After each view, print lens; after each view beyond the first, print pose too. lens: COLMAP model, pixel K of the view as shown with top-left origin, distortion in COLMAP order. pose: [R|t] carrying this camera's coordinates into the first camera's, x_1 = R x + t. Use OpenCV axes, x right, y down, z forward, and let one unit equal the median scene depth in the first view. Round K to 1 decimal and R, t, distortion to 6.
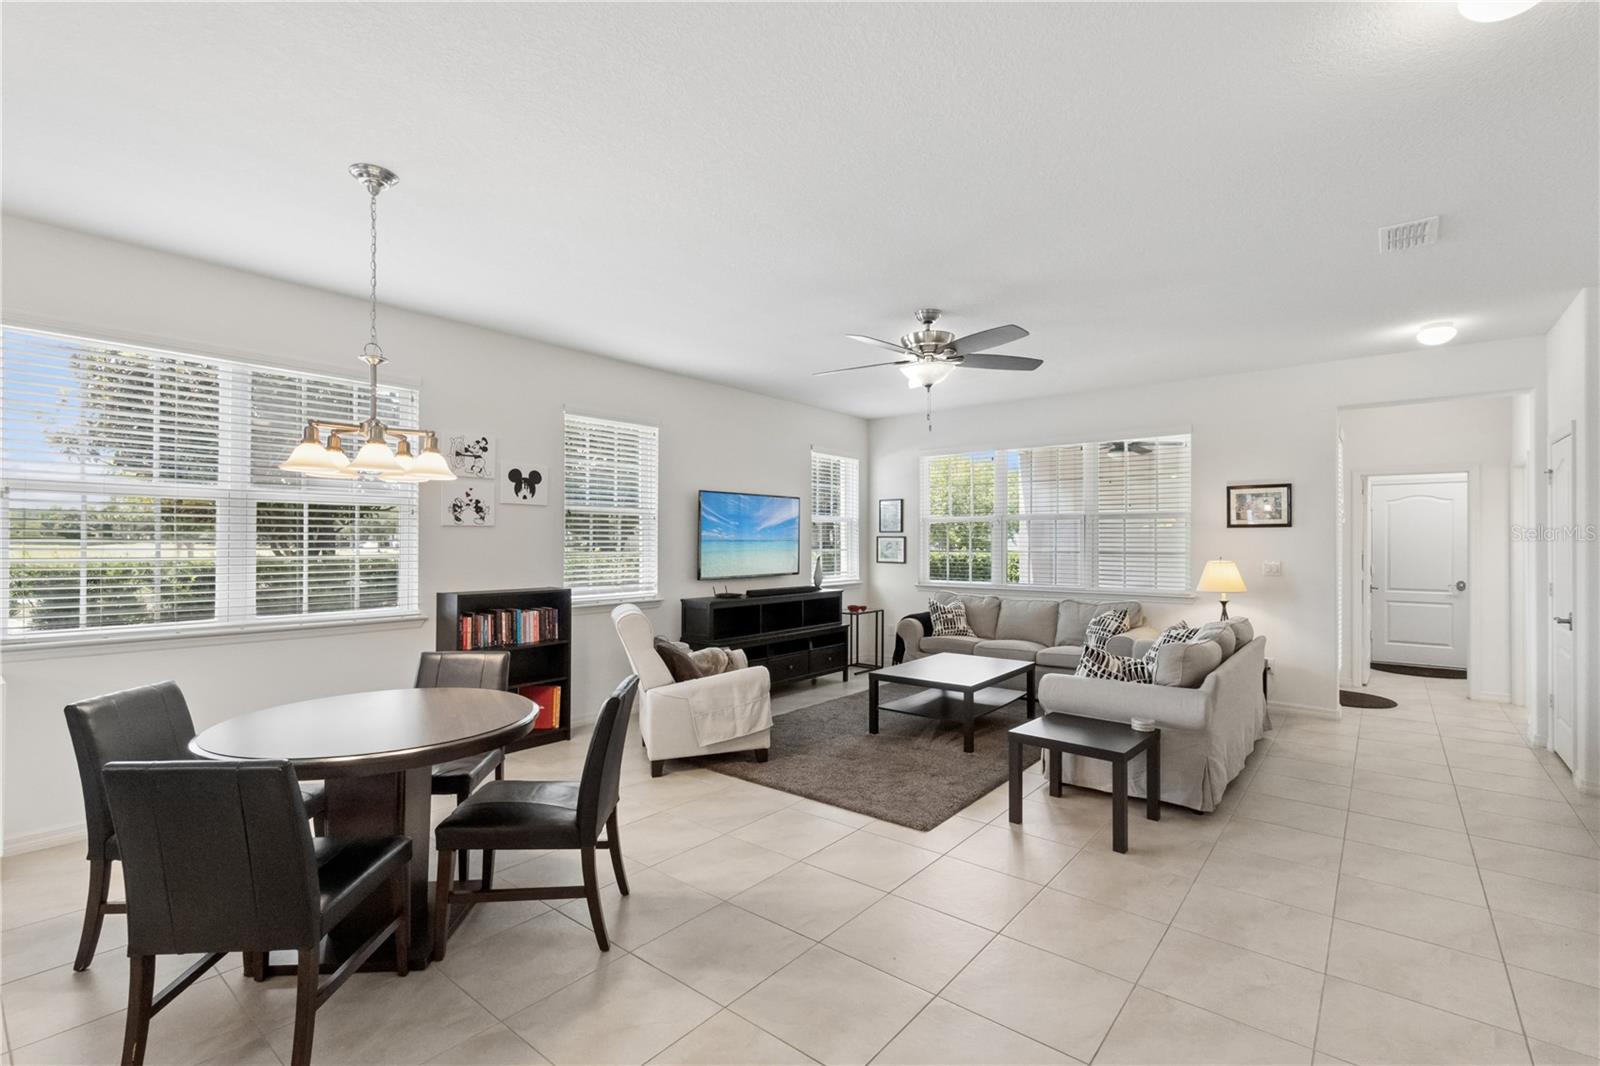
lens RADIAL K [[709.9, 0, 800.7], [0, 709.9, 538.7], [0, 0, 1]] dist [0.006639, -0.000914]
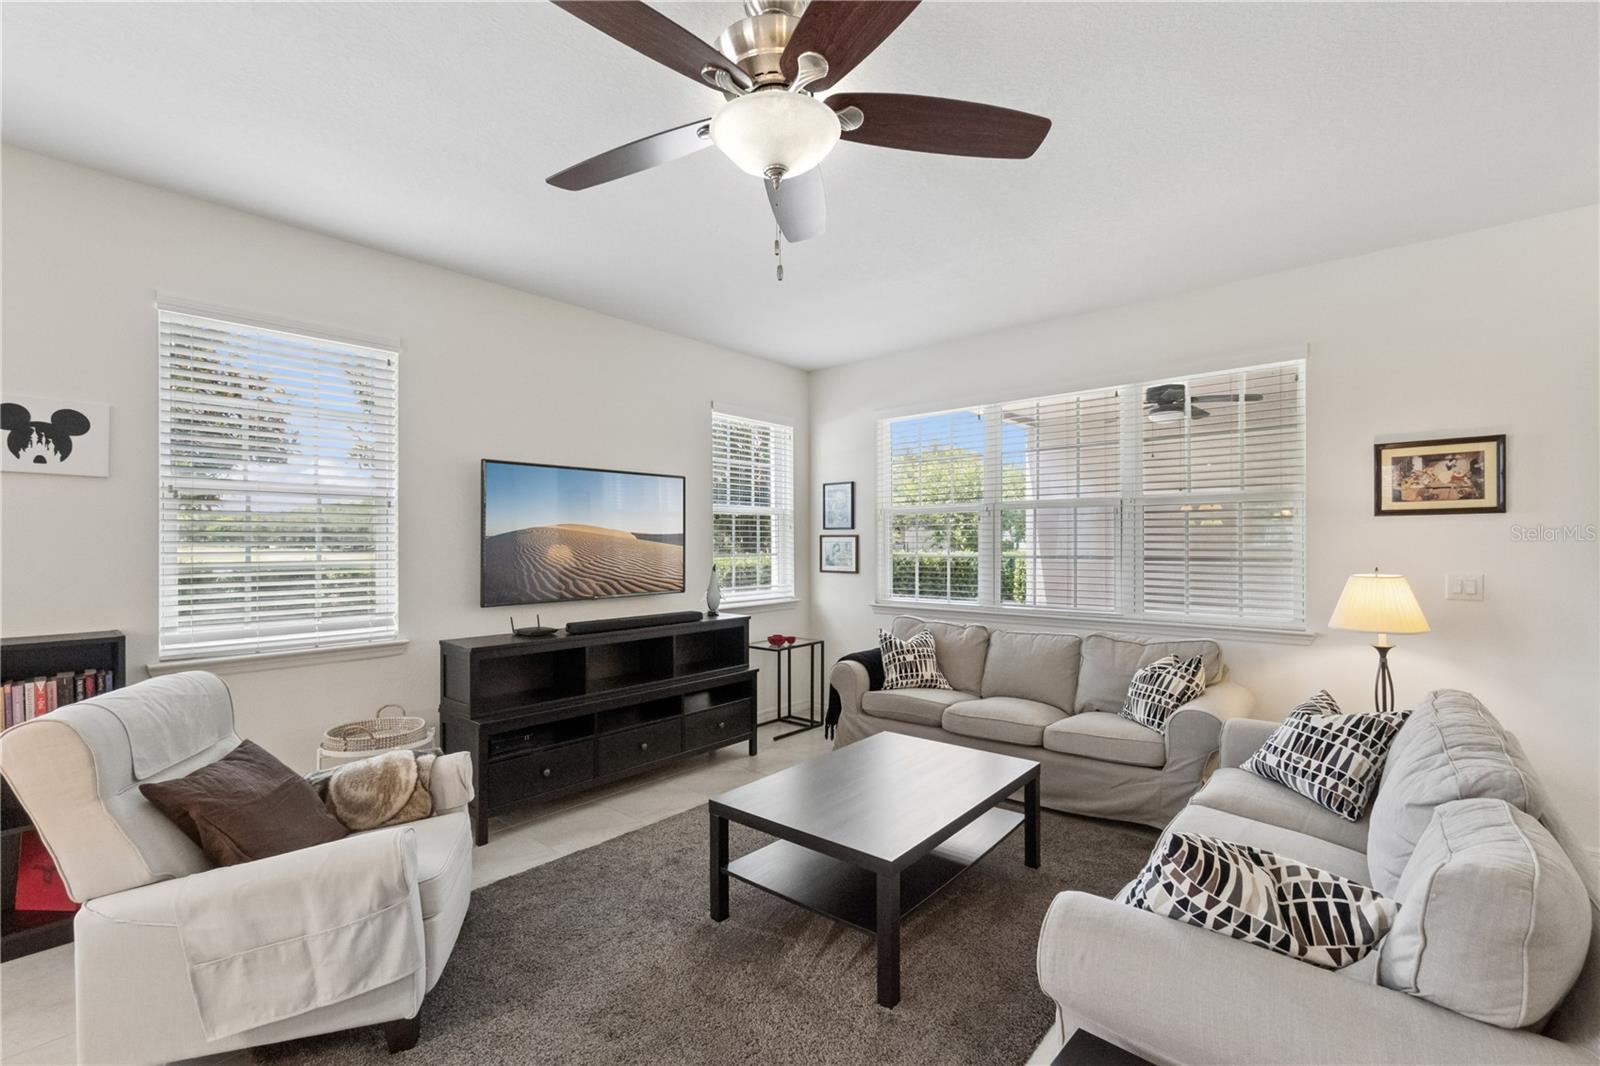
lens RADIAL K [[685.7, 0, 798.1], [0, 685.7, 540.1], [0, 0, 1]] dist [-0.002936, -0.000045]
pose [[0.999366, -0.004468, -0.035321, 0.184898], [0.004463, 0.999990, -0.000219, 0.002871], [0.035322, 0.000061, 0.999376, 0.529062]]
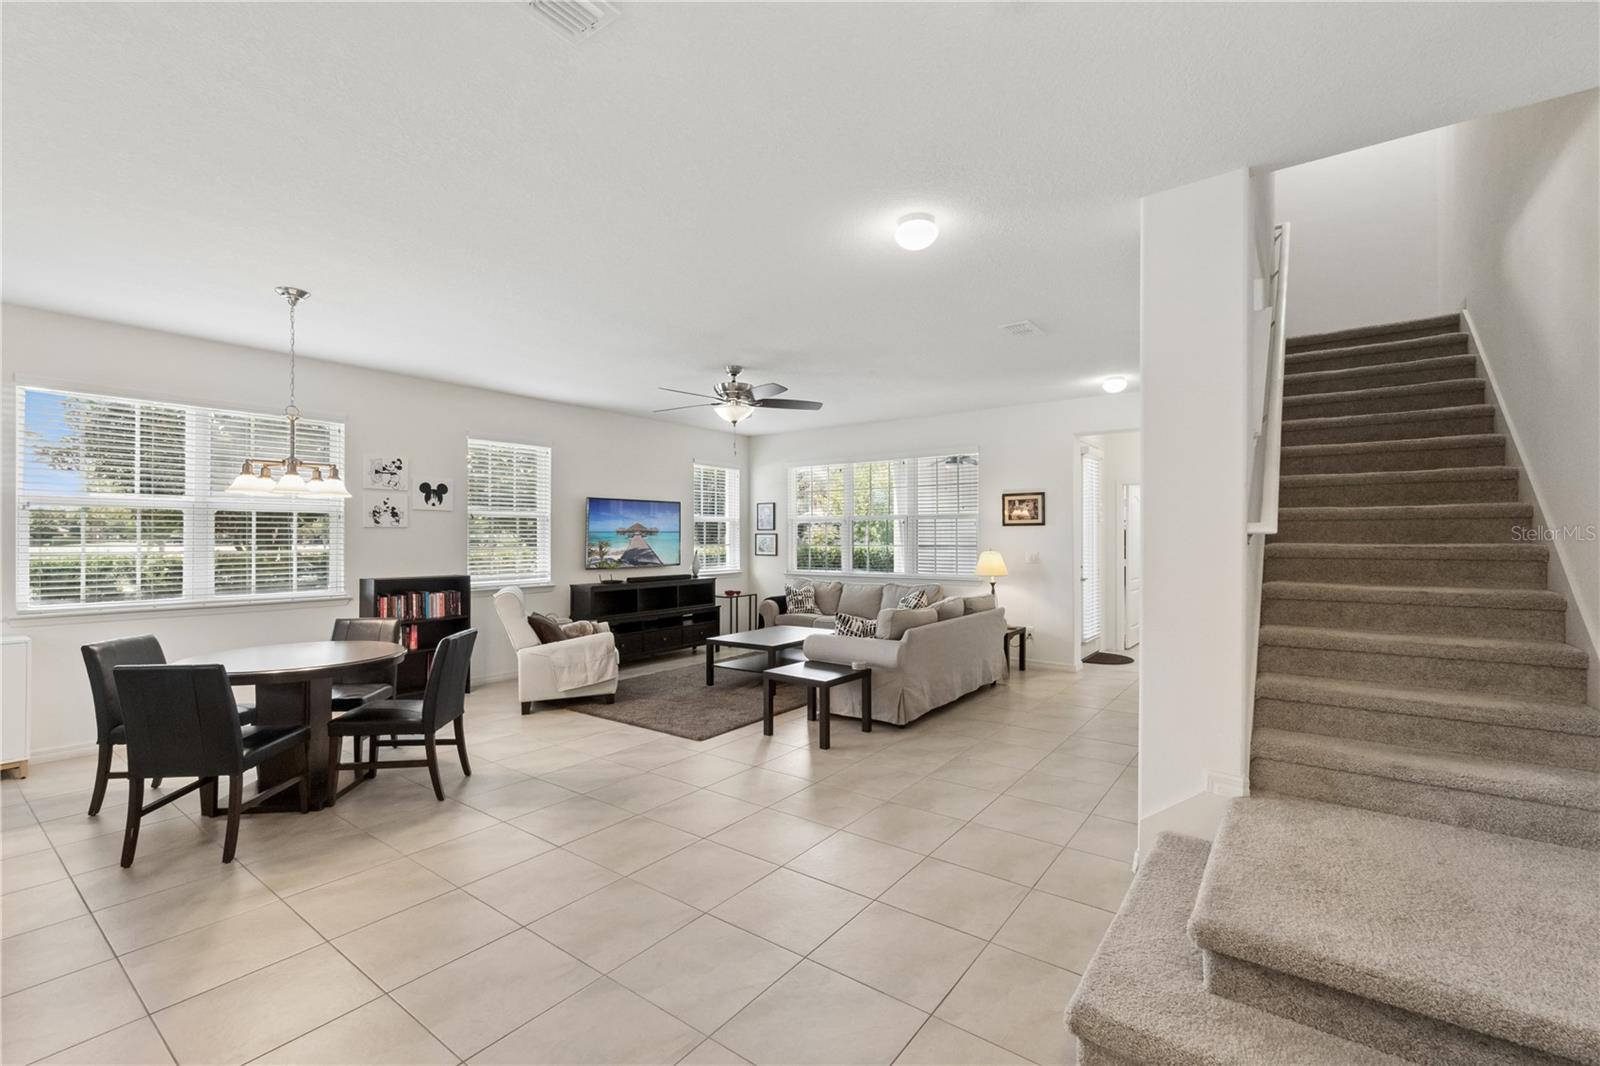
lens RADIAL K [[678.6, 0, 800.0], [0, 678.6, 533.0], [0, 0, 1]] dist [-0.000486, 0.000469]
pose [[0.998901, -0.003831, 0.046721, 0.218338], [0.003985, 0.999987, -0.003199, -0.000520], [-0.046708, 0.003381, 0.998903, -0.258267]]
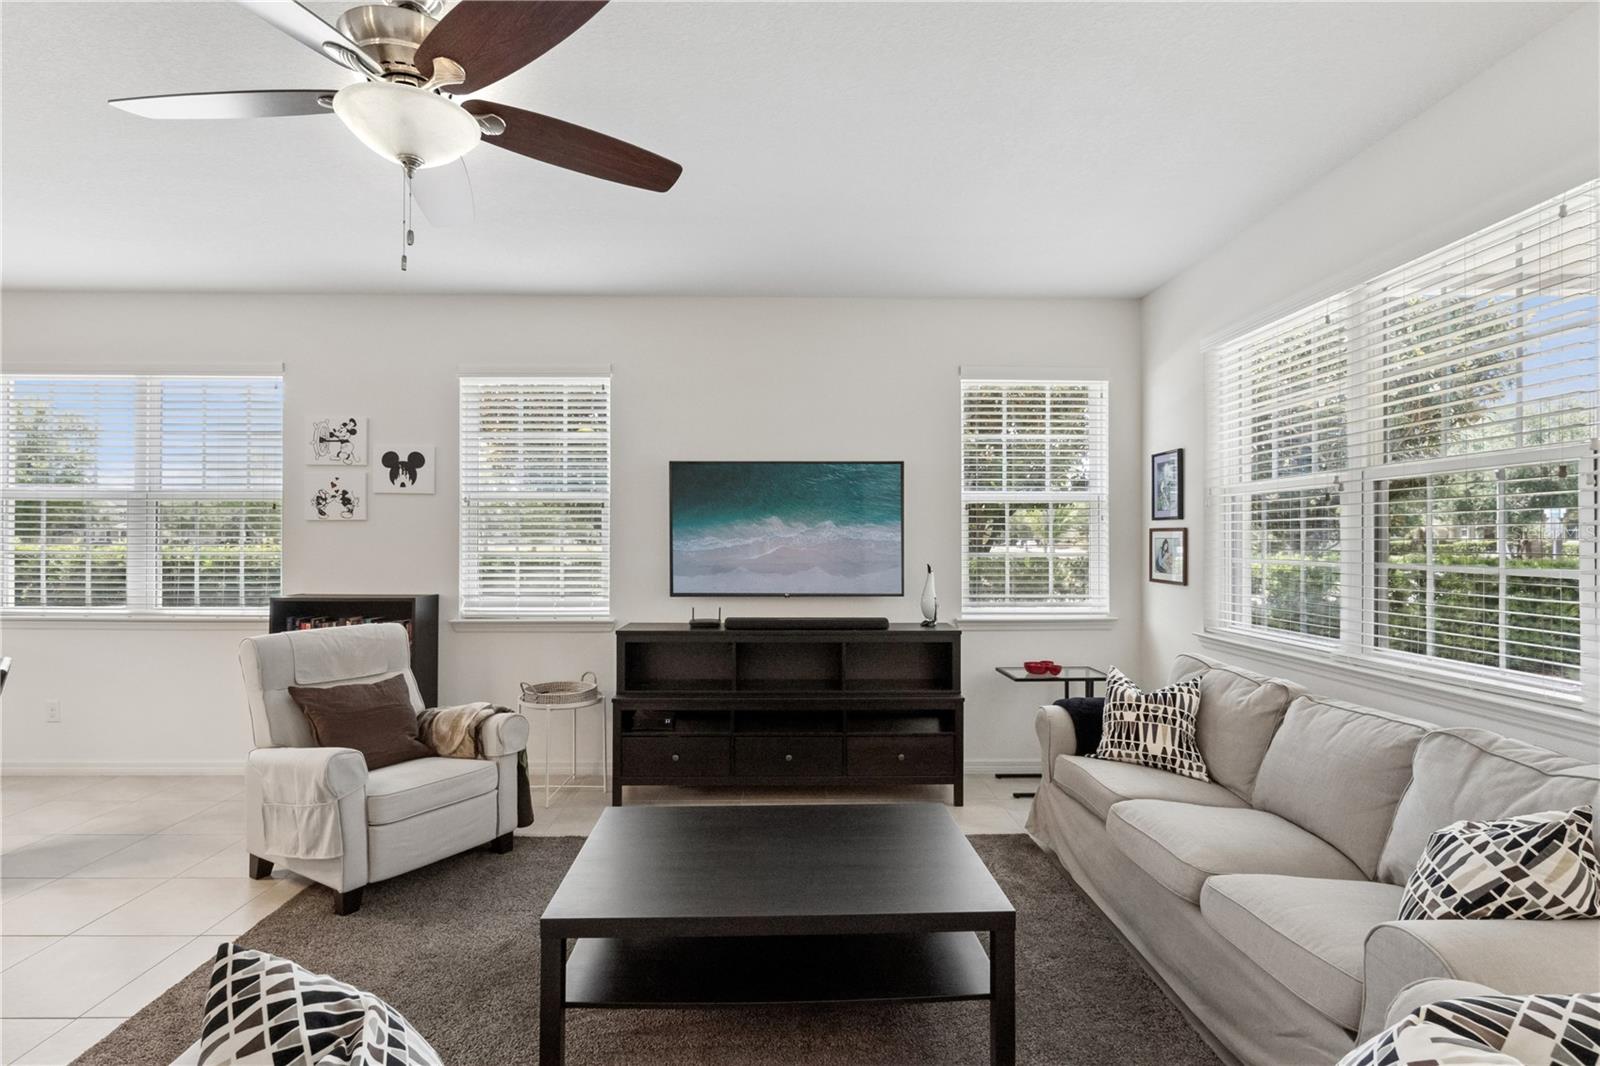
lens RADIAL K [[755.9, 0, 800.8], [0, 755.9, 536.6], [0, 0, 1]] dist [-0.000010, -0.000049]
pose [[0.645434, -0.003776, -0.763807, 0.597287], [0.002095, 0.999993, -0.003173, 0.006091], [0.763813, 0.000448, 0.645437, 0.796300]]
